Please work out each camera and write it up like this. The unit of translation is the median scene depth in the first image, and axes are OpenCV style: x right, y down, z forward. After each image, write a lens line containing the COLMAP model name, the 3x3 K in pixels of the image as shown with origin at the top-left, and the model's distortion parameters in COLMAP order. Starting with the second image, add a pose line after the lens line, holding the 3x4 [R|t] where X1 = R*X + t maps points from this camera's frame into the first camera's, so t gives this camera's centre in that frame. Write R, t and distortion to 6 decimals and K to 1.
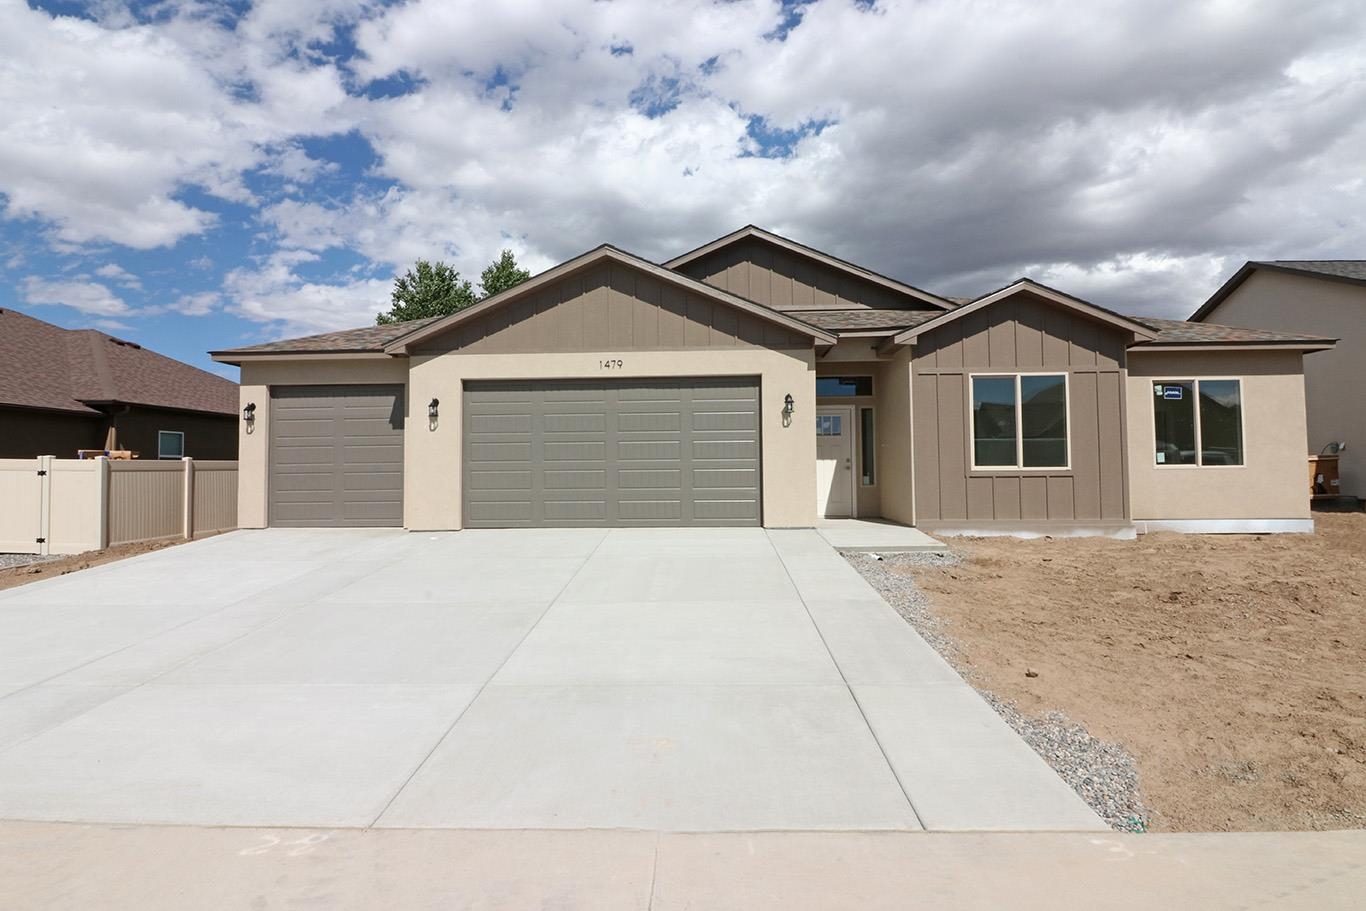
lens RADIAL K [[705.9, 0, 683.0], [0, 705.9, 455.5], [0, 0, 1]] dist [-0.024887, 0.000058]
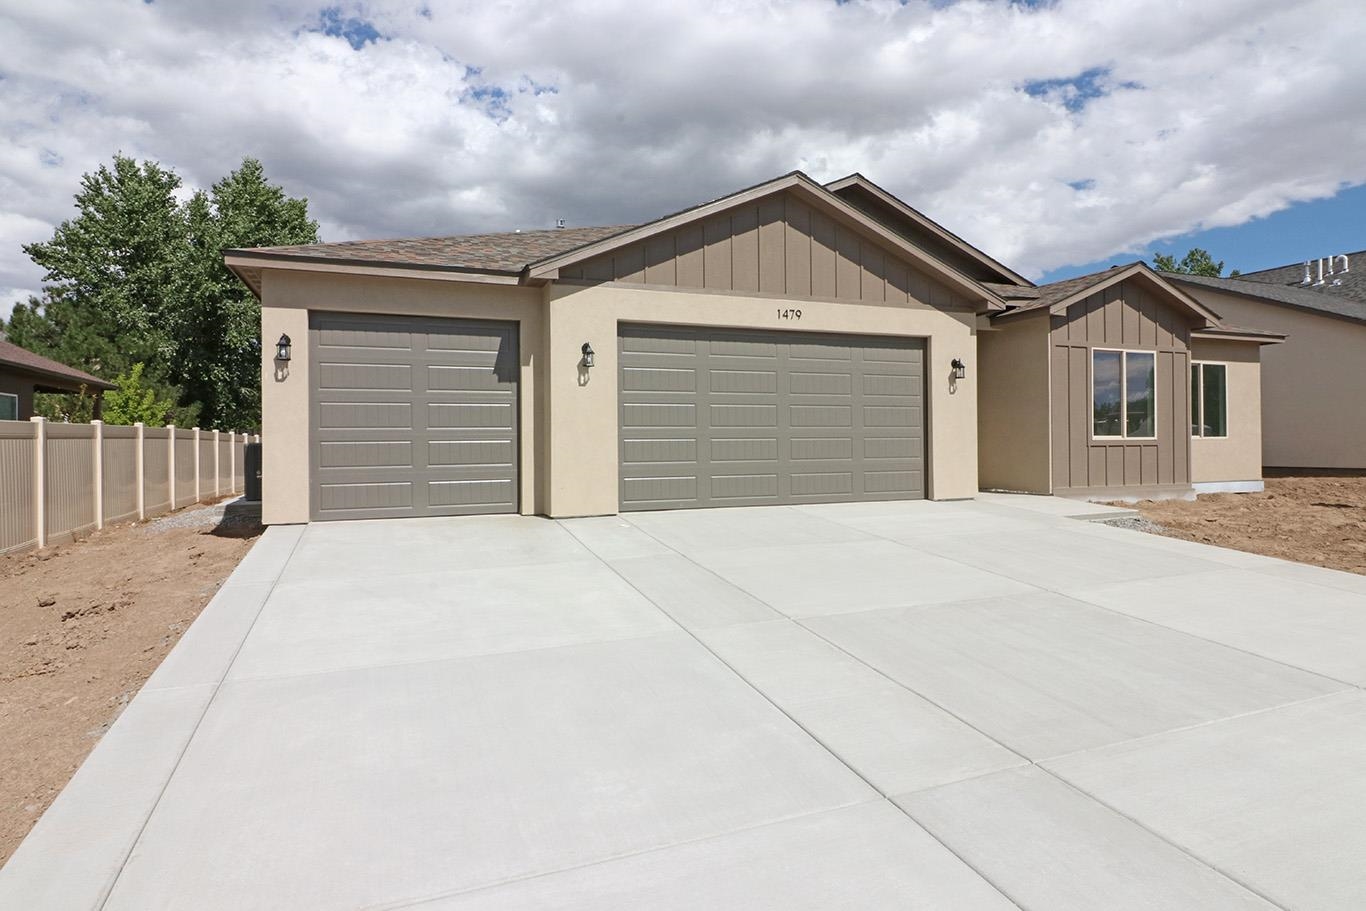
lens RADIAL K [[713.1, 0, 652.1], [0, 713.1, 451.3], [0, 0, 1]] dist [-0.018555, -0.000381]
pose [[0.925178, -0.002821, 0.379524, -0.580295], [-0.009068, 0.999523, 0.029536, 0.012555], [-0.379426, -0.030767, 0.924710, 0.258772]]
